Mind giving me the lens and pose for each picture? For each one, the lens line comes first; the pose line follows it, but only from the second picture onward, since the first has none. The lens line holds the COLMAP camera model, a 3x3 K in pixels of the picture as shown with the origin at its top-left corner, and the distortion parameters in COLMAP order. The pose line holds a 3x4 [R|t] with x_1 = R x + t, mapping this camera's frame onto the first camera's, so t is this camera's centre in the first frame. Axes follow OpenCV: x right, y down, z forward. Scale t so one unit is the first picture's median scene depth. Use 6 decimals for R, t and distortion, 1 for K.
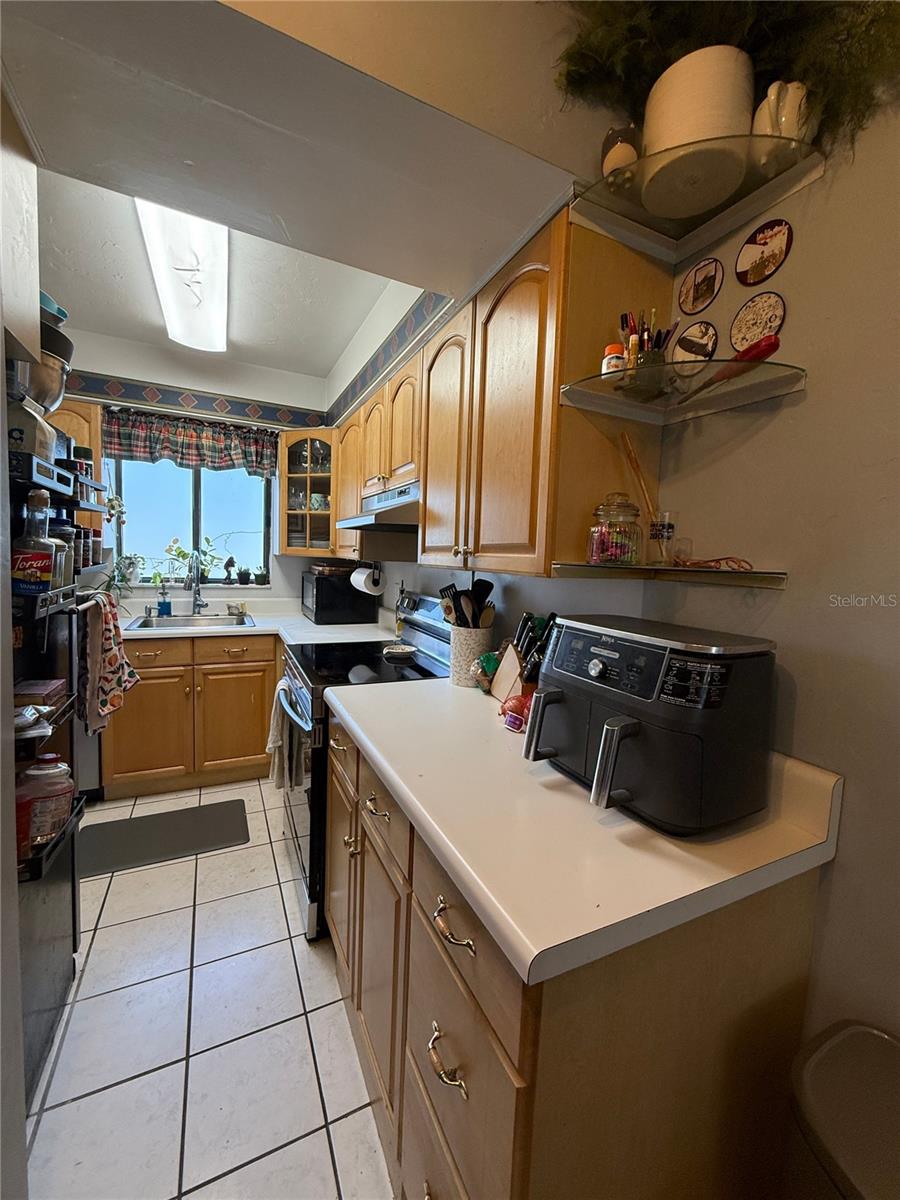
lens RADIAL K [[481.7, 0, 452.5], [0, 481.7, 596.6], [0, 0, 1]] dist [-0.000083, -0.000236]
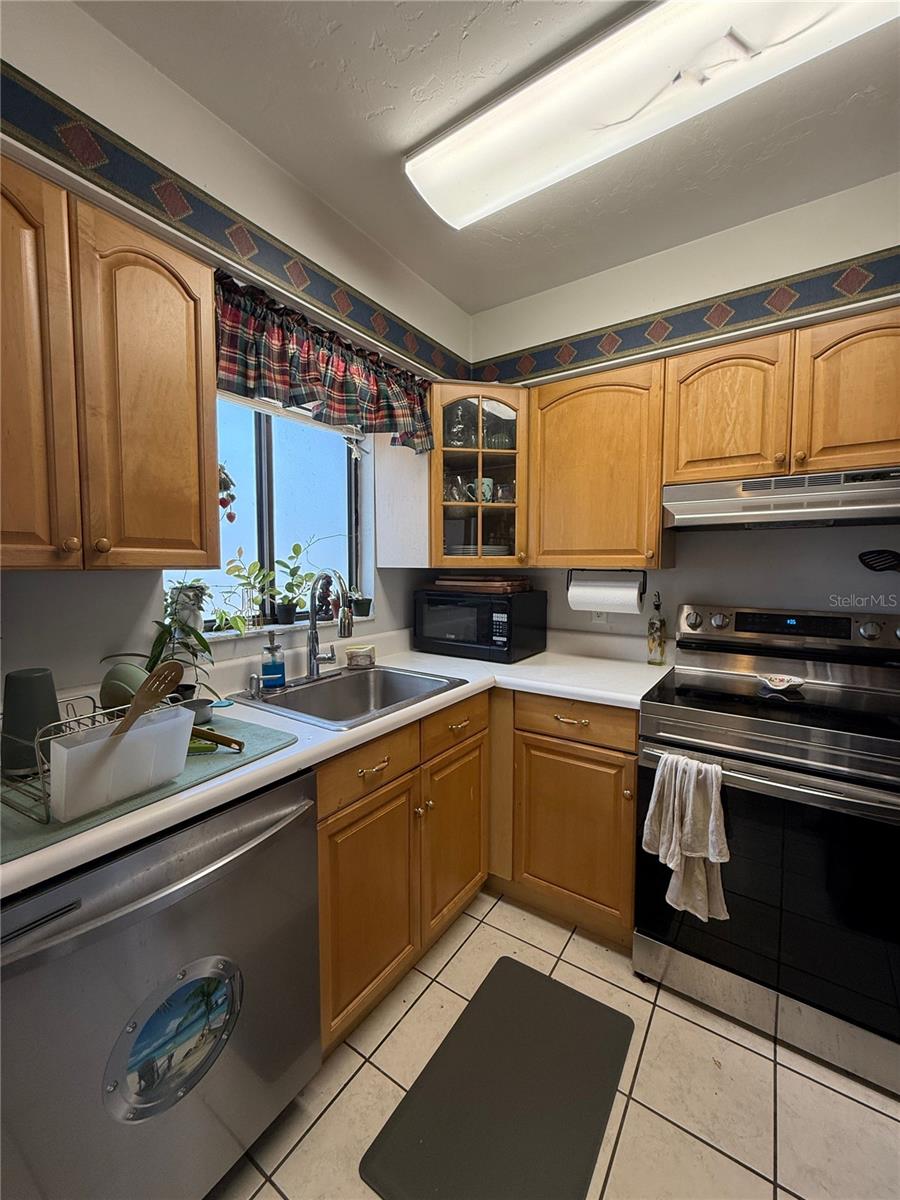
lens RADIAL K [[481.7, 0, 447.9], [0, 481.7, 598.1], [0, 0, 1]] dist [-0.000083, -0.000236]
pose [[0.871081, -0.077719, 0.484951, -0.955223], [0.078567, 0.996735, 0.018616, -0.080150], [-0.484815, 0.021885, 0.874343, 0.586194]]
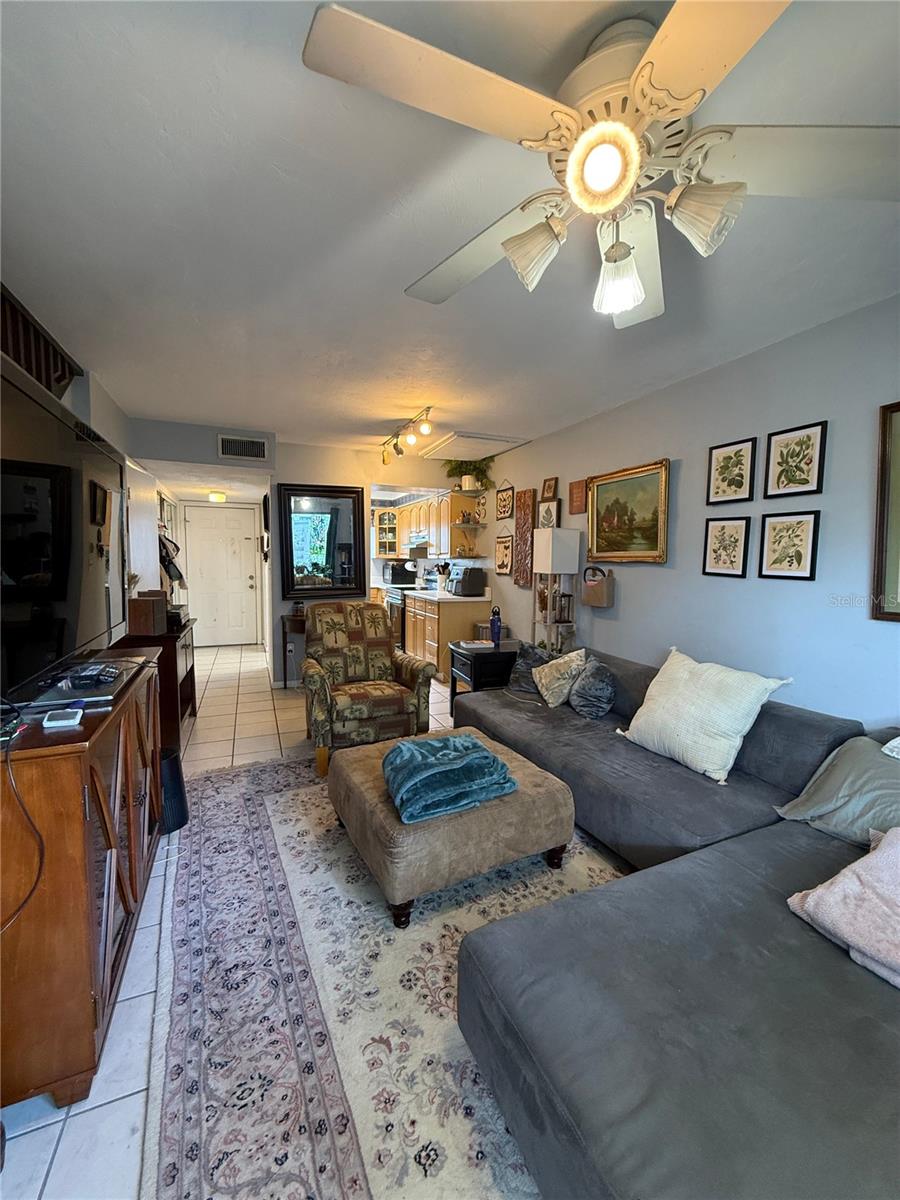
lens RADIAL K [[481.7, 0, 450.5], [0, 481.7, 596.1], [0, 0, 1]] dist [-0.000083, -0.000236]
pose [[0.997675, -0.027203, -0.062479, 0.256623], [0.026823, 0.999616, -0.006917, 0.199649], [0.062643, 0.005225, 0.998022, -2.111901]]
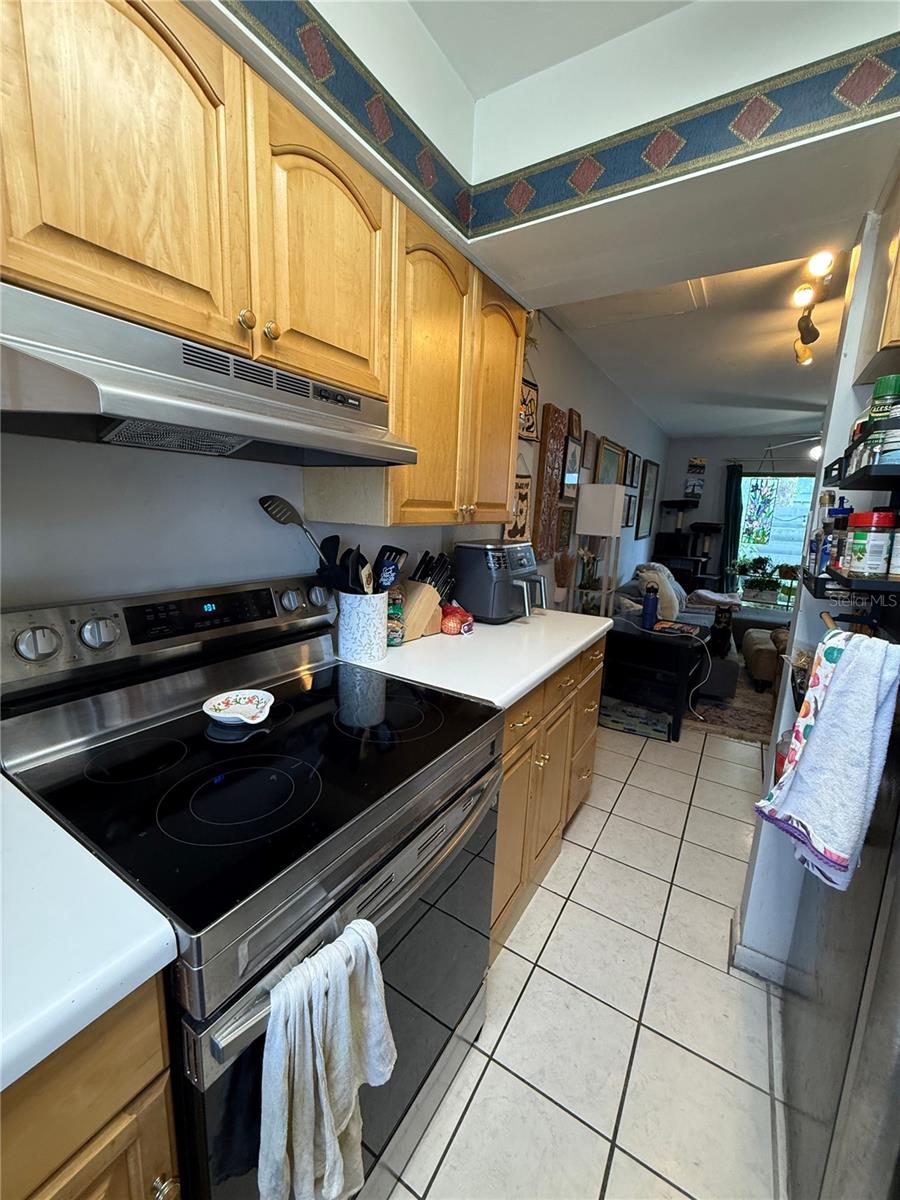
lens RADIAL K [[481.7, 0, 454.0], [0, 481.7, 596.5], [0, 0, 1]] dist [-0.000083, -0.000236]
pose [[-0.526142, -0.218686, 0.821797, -0.607459], [0.006048, 0.965383, 0.260767, -0.122168], [-0.850375, 0.142171, -0.506606, 1.057380]]
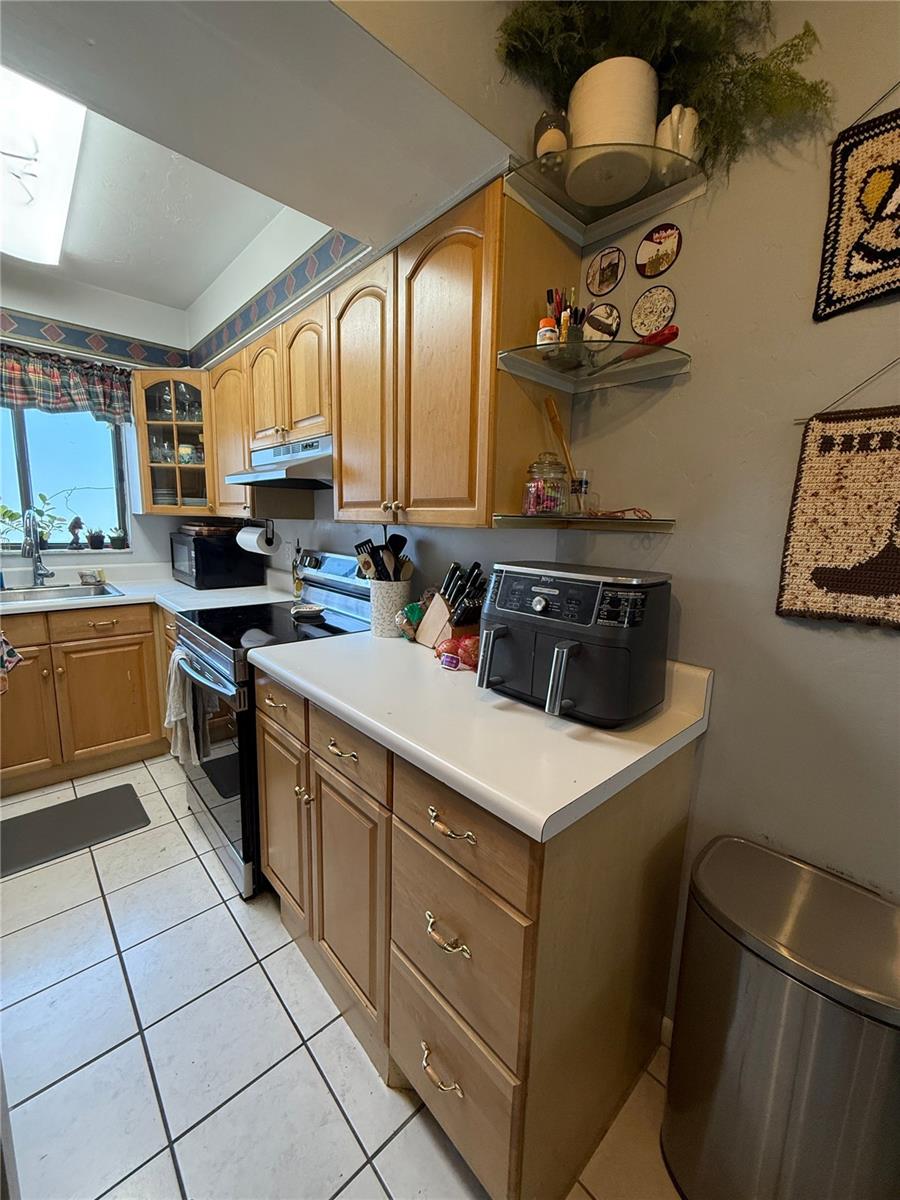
lens RADIAL K [[481.7, 0, 453.0], [0, 481.7, 596.5], [0, 0, 1]] dist [-0.000083, -0.000236]
pose [[0.958579, -0.058329, 0.278792, -0.100088], [0.034732, 0.995439, 0.088850, 0.007774], [-0.282703, -0.075486, 0.956233, -0.028841]]
